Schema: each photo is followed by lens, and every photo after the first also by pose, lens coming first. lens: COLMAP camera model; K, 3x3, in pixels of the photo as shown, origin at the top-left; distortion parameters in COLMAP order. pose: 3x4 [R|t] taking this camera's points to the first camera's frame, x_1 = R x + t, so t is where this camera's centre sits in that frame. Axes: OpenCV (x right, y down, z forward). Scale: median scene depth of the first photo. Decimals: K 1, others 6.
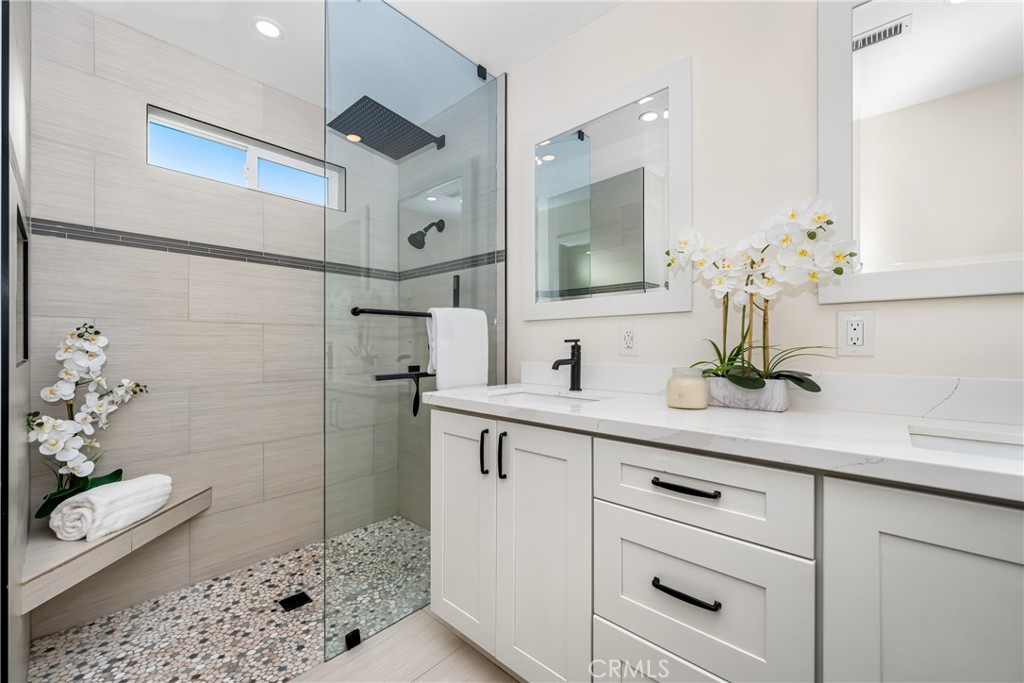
lens RADIAL K [[410.8, 0, 512.4], [0, 410.8, 345.4], [0, 0, 1]] dist [-0.001120, 0.000407]
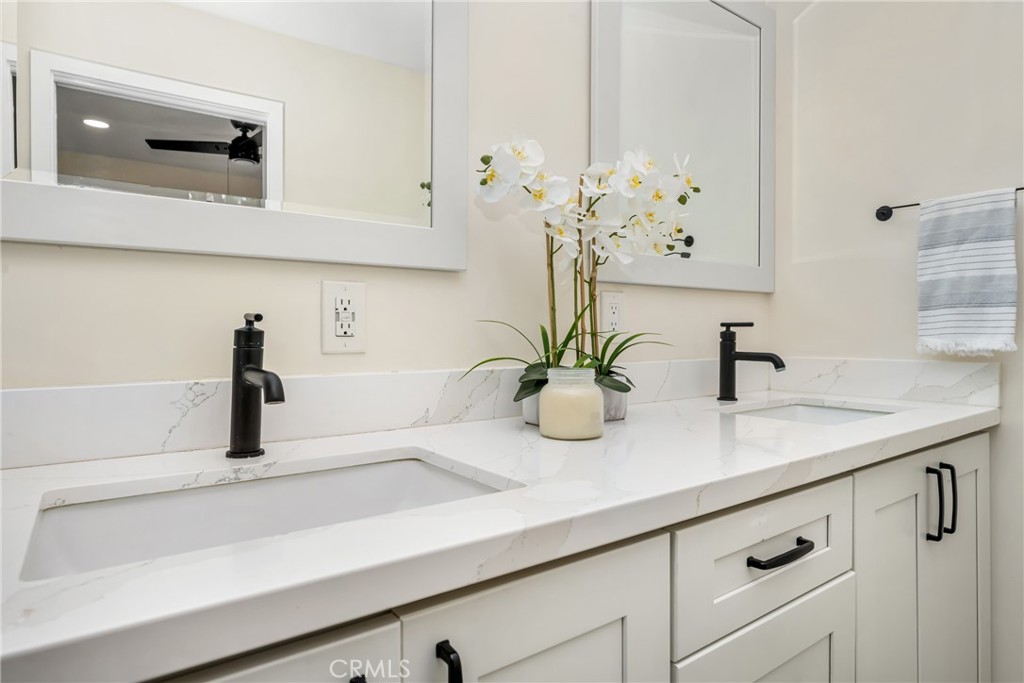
lens RADIAL K [[580.0, 0, 512.4], [0, 580.0, 335.5], [0, 0, 1]] dist [0.003387, 0.000344]
pose [[0.189238, -0.005859, 0.981914, -0.266725], [-0.000997, 0.999981, 0.006159, 0.000891], [-0.981931, -0.002145, 0.189229, 0.599286]]
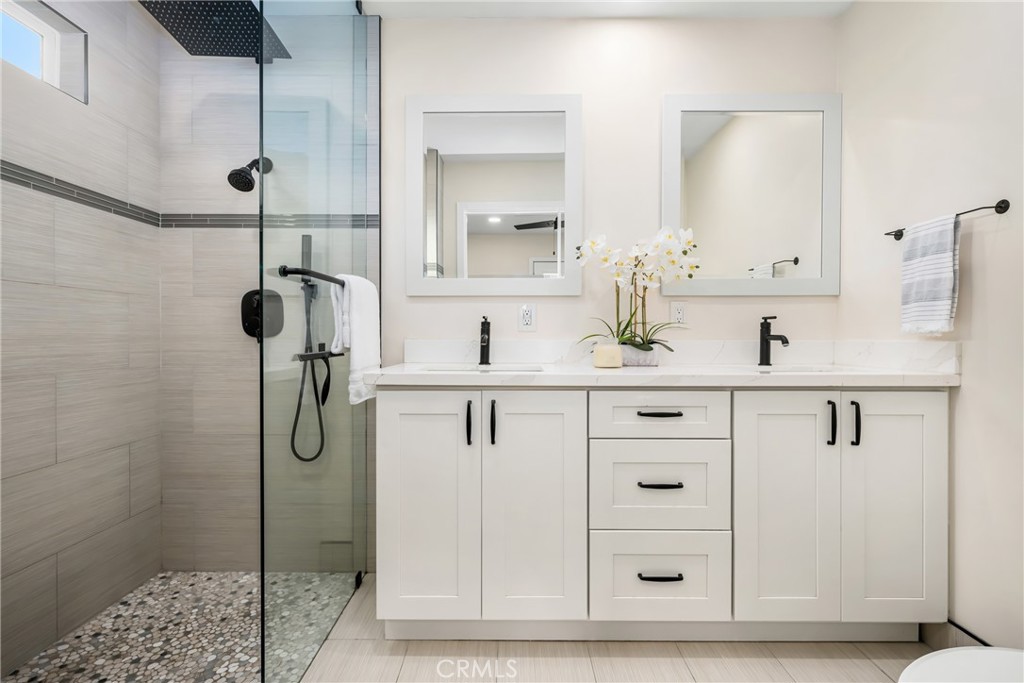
lens RADIAL K [[470.0, 0, 513.4], [0, 470.0, 338.0], [0, 0, 1]] dist [-0.003263, 0.003019]
pose [[0.736438, -0.003843, 0.676494, -0.541579], [-0.001169, 0.999975, 0.006954, 0.029137], [-0.676504, -0.005913, 0.736415, 0.052861]]
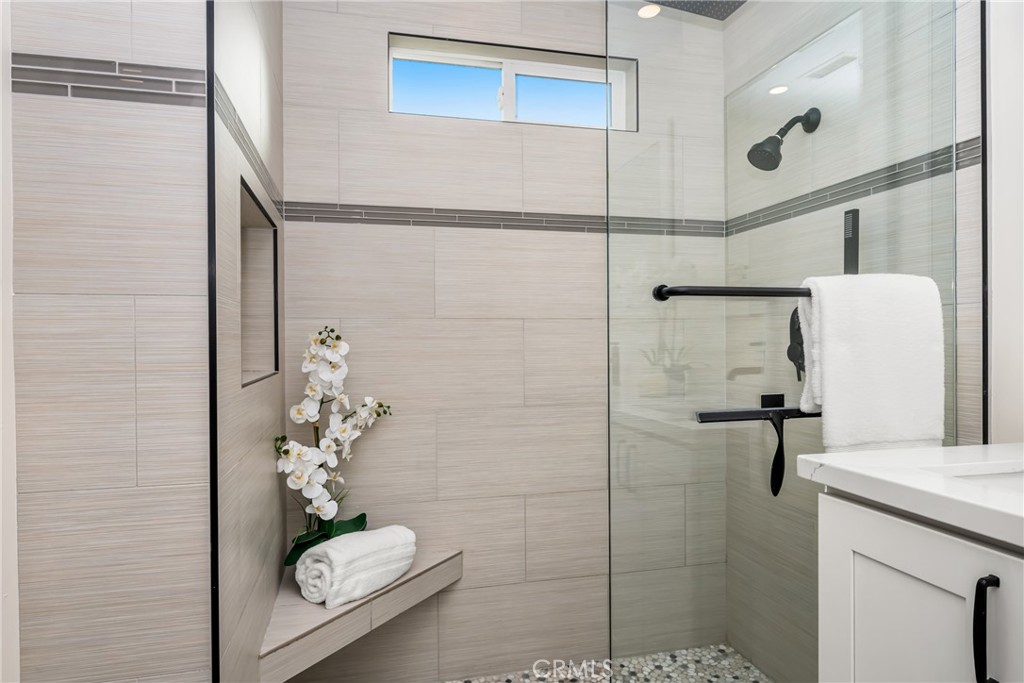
lens RADIAL K [[604.0, 0, 506.1], [0, 604.0, 344.3], [0, 0, 1]] dist [-0.004797, -0.001568]
pose [[0.828129, -0.004607, -0.560518, -0.087260], [0.007625, 0.999966, 0.003047, -0.015927], [0.560486, -0.006797, 0.828136, 0.189109]]
